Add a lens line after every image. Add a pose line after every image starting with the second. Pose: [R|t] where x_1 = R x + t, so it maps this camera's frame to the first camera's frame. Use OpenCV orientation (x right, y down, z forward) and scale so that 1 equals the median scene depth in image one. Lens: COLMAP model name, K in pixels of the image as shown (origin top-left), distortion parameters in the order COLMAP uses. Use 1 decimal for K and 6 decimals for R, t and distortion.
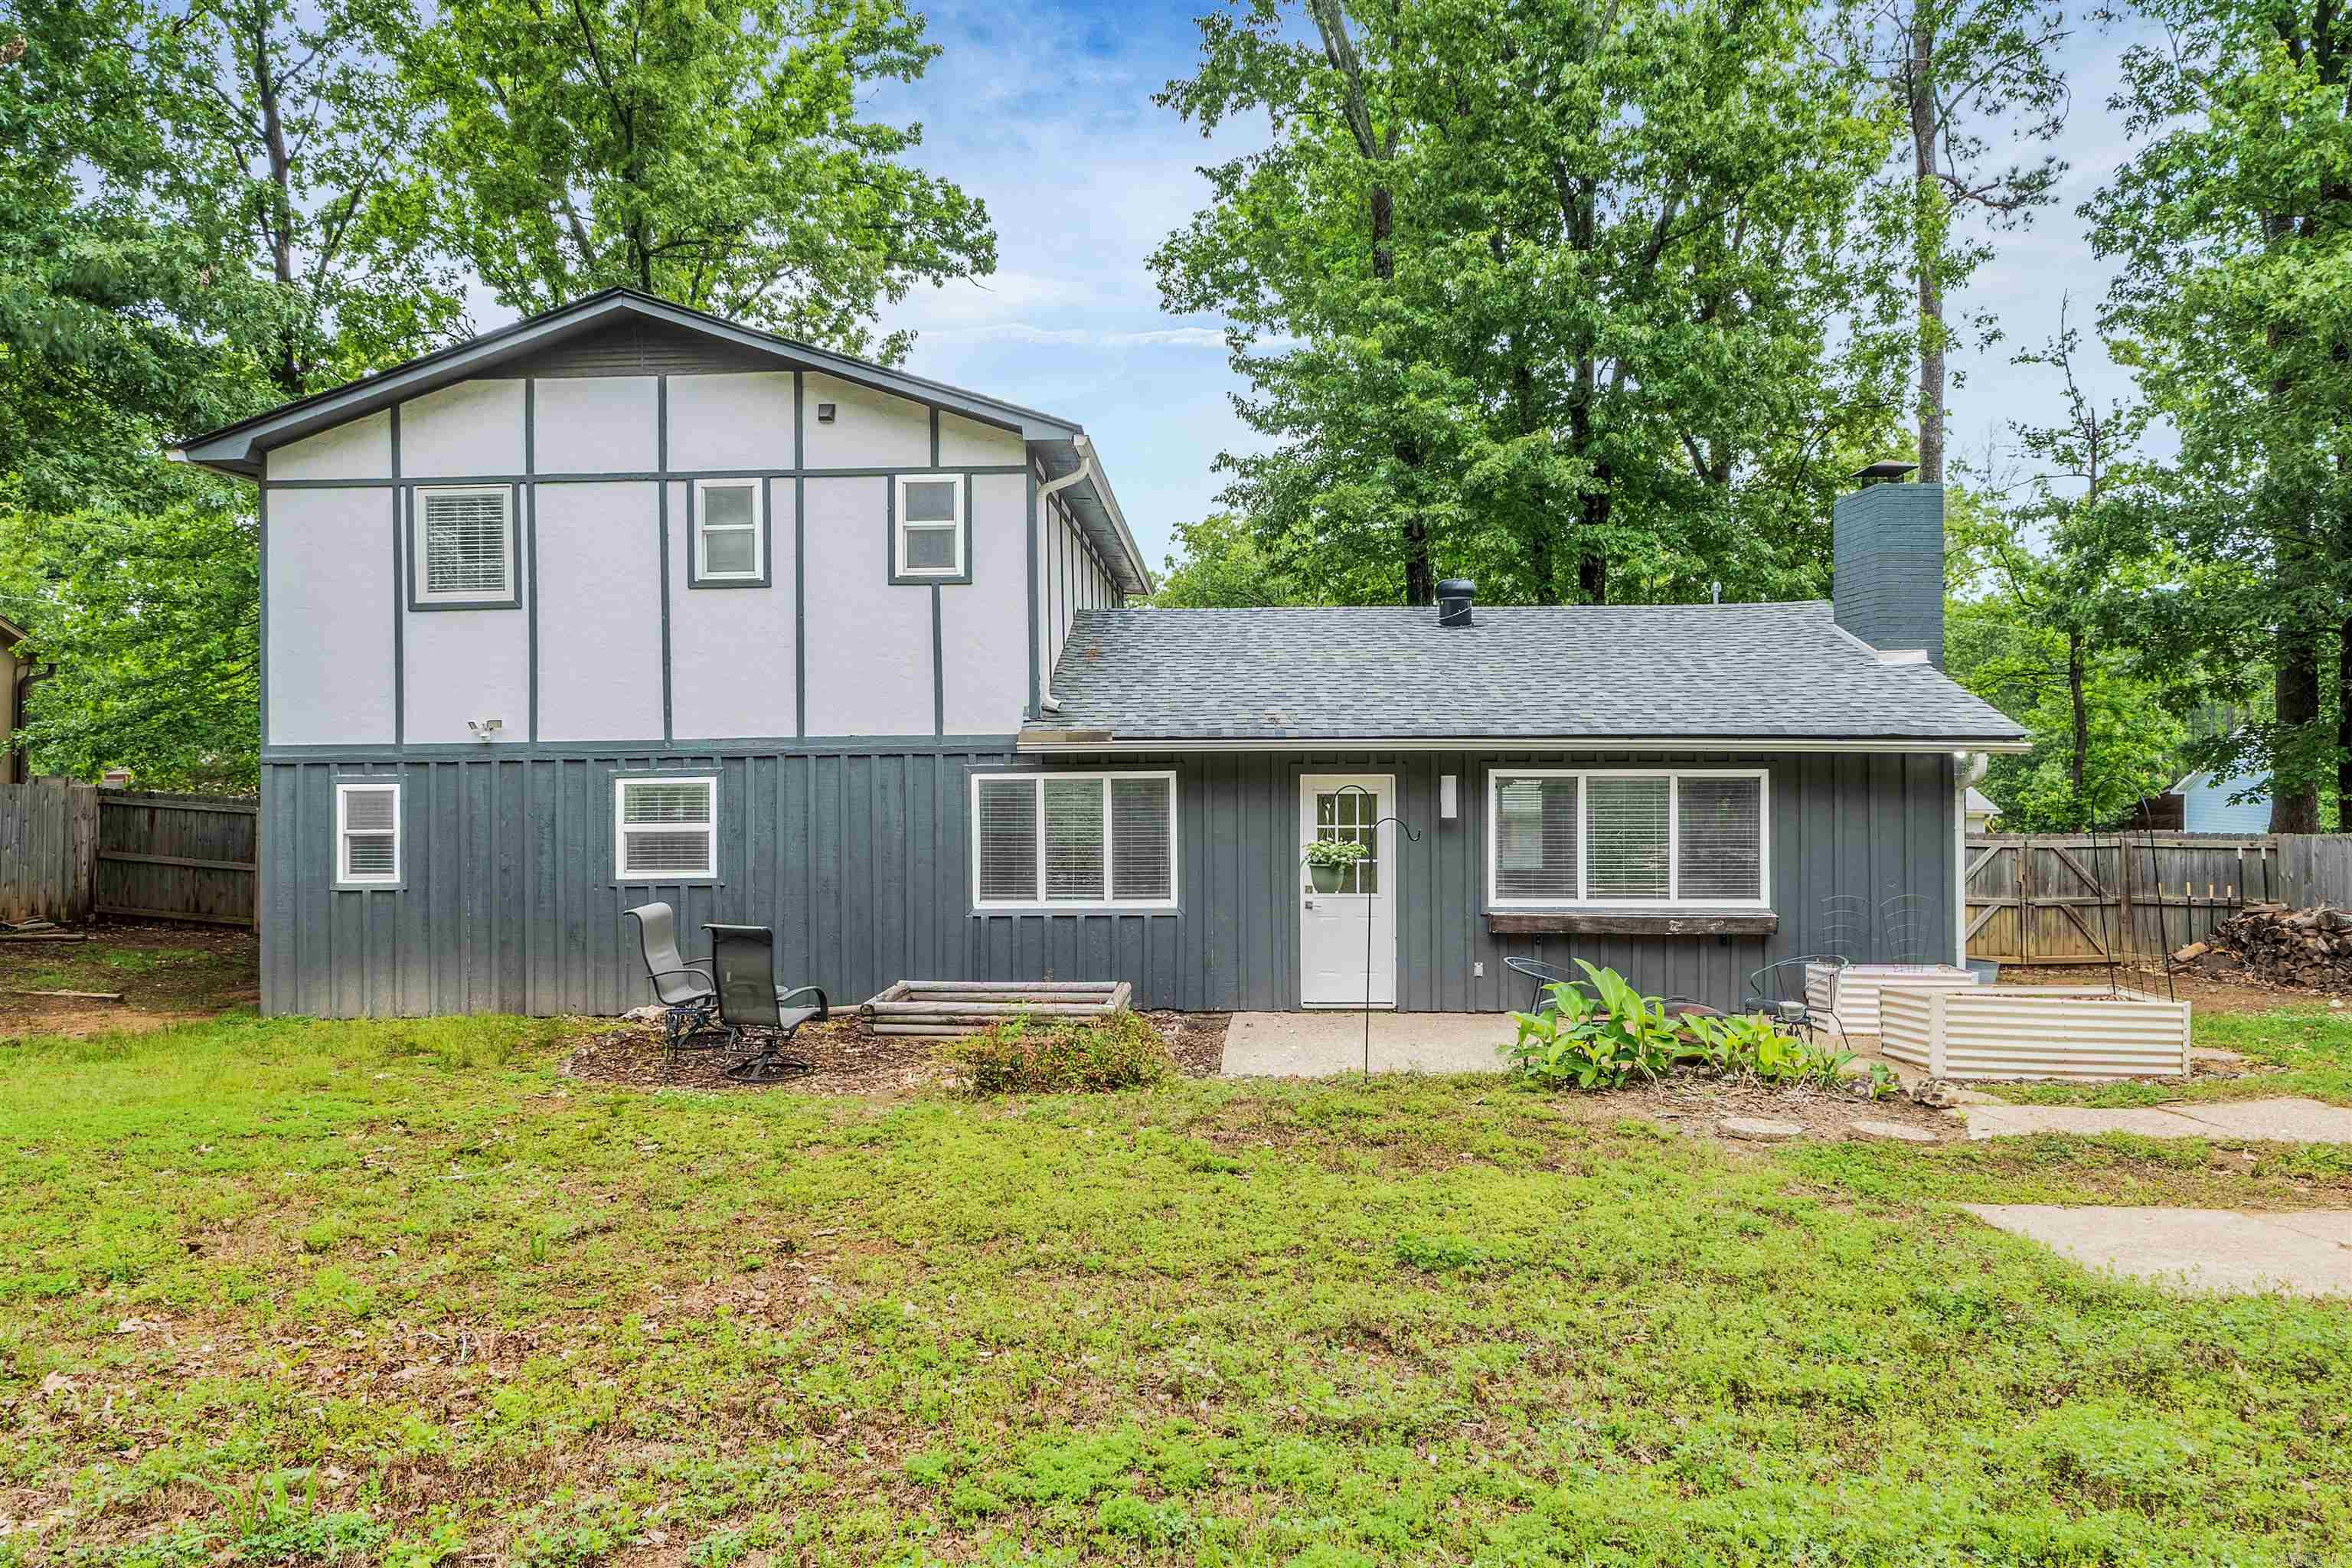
lens RADIAL K [[1529.0, 0, 1173.8], [0, 1529.0, 784.0], [0, 0, 1]] dist [0.004858, 0.000797]
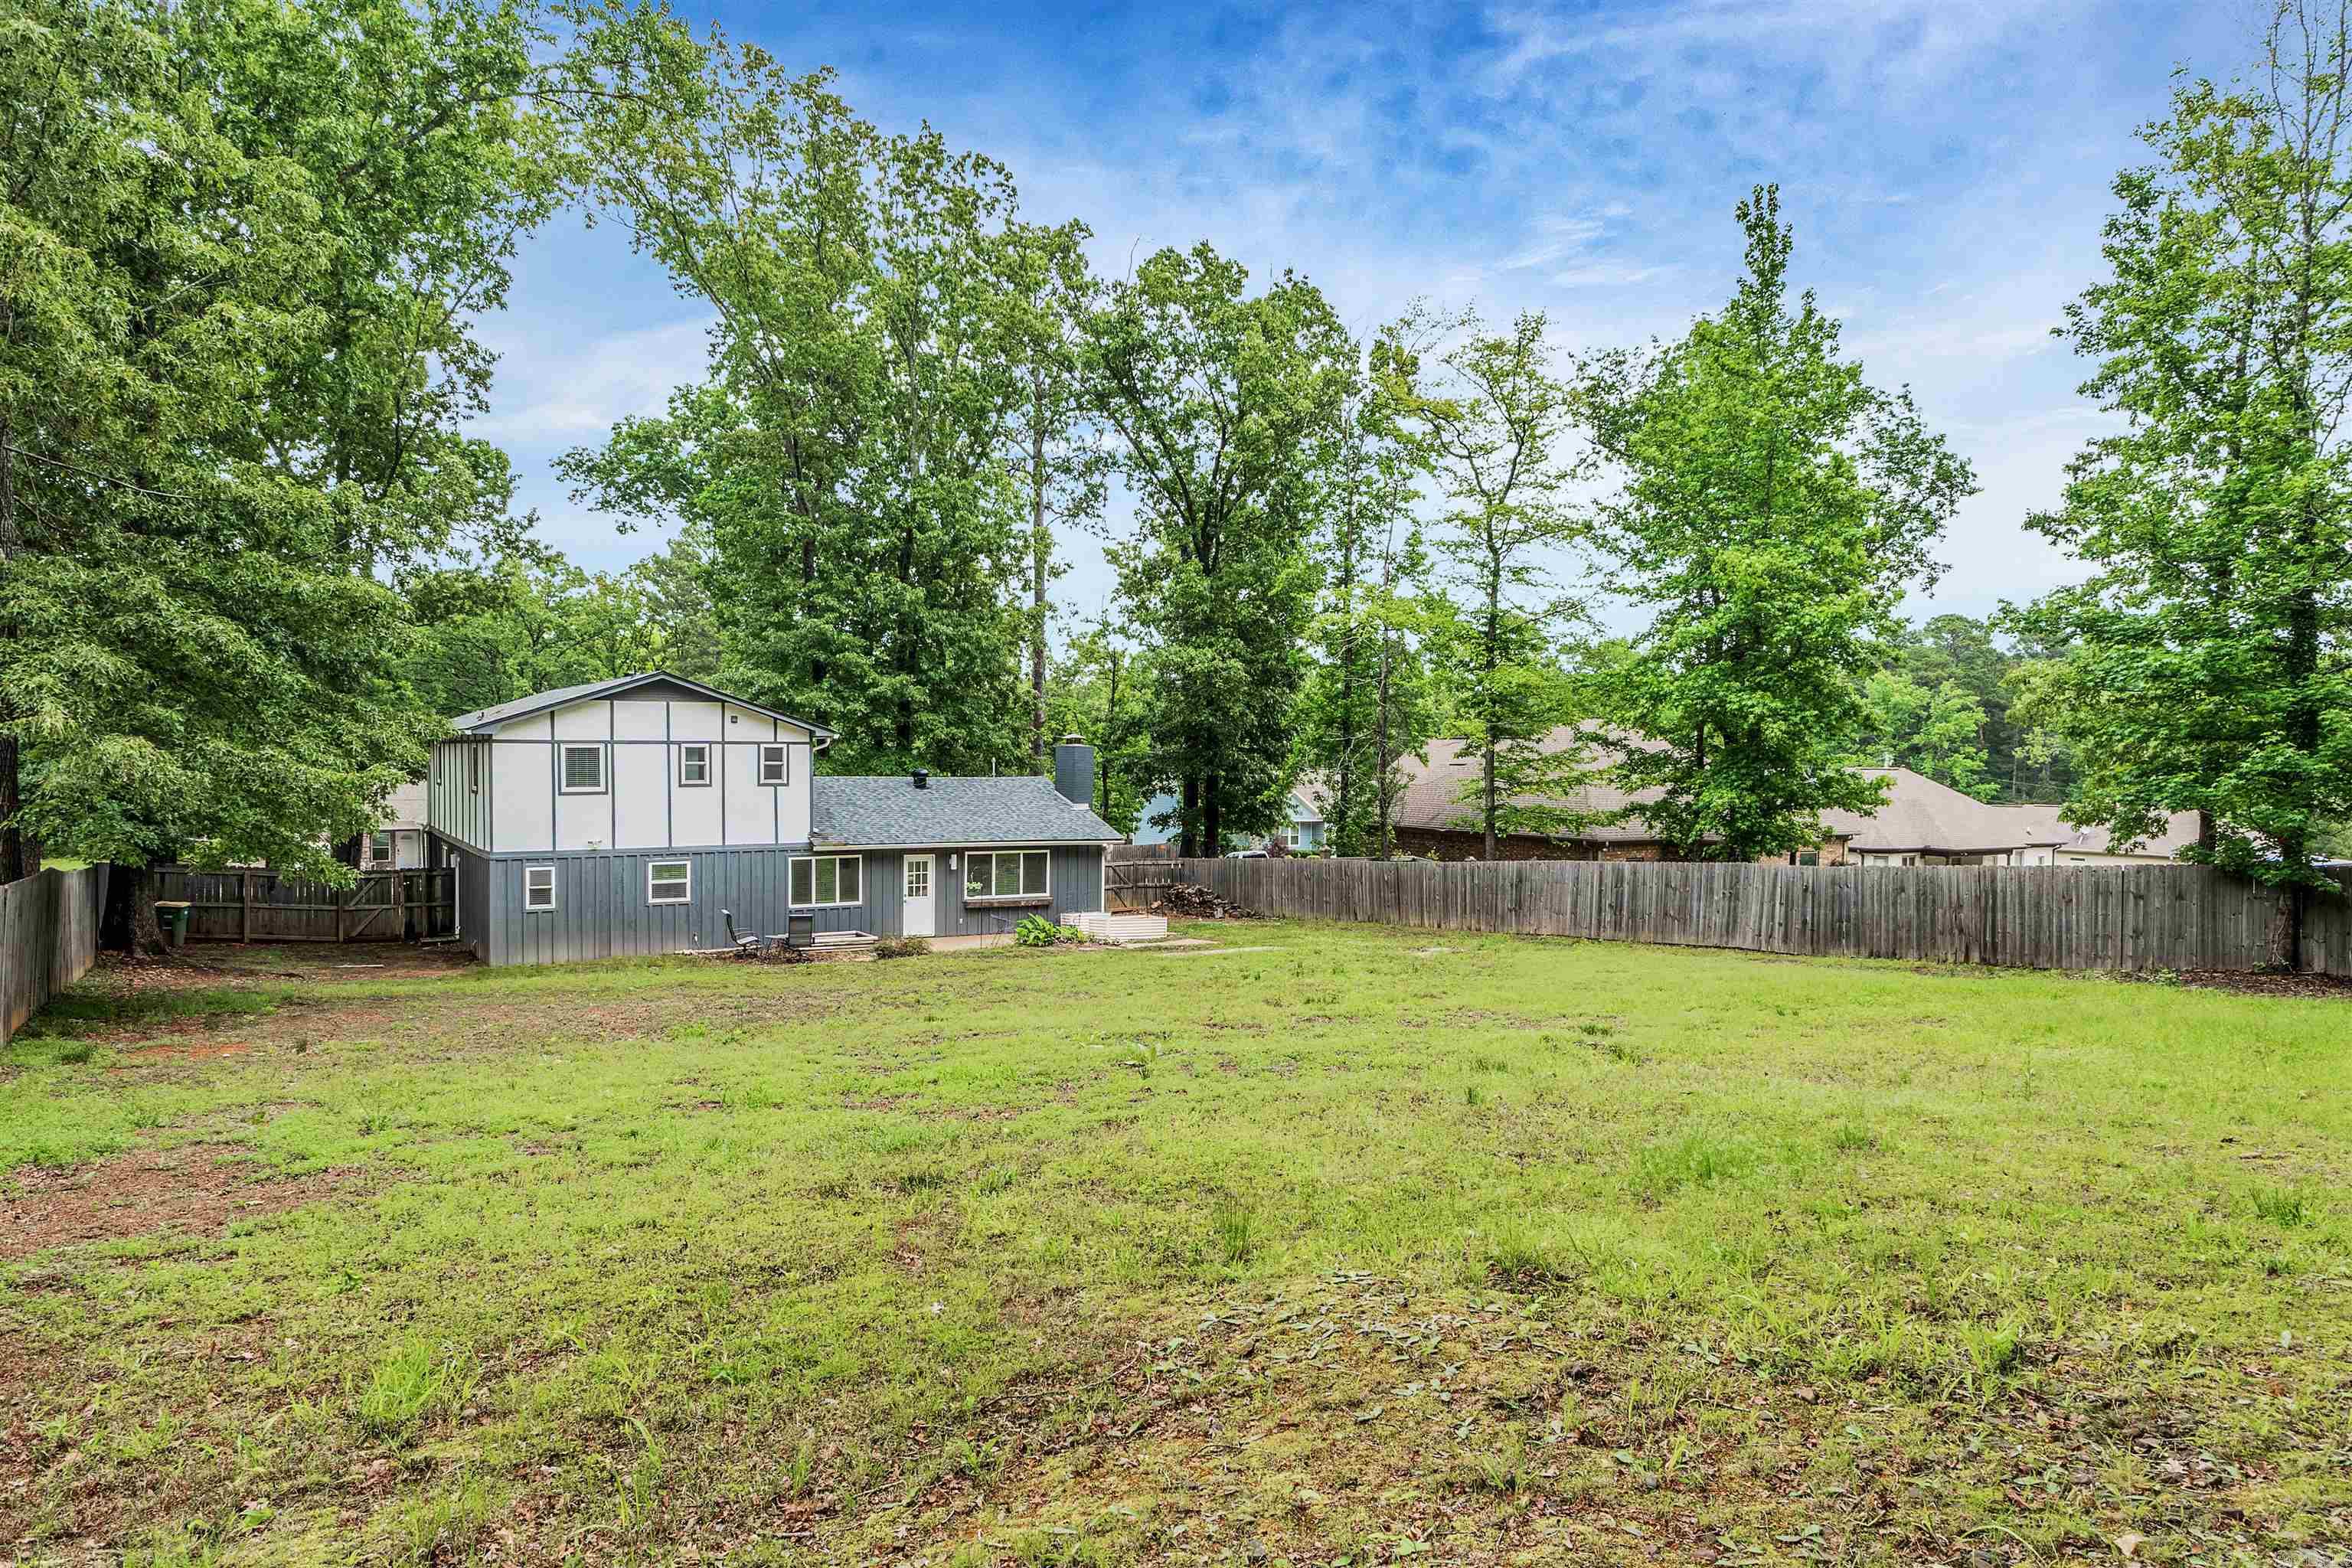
lens RADIAL K [[1424.1, 0, 1175.8], [0, 1424.1, 782.7], [0, 0, 1]] dist [0.000242, 0.000037]
pose [[0.812194, 0.006118, 0.583356, -1.021620], [-0.008572, 0.999962, 0.001447, -0.144875], [-0.583325, -0.006176, 0.812215, -1.388496]]
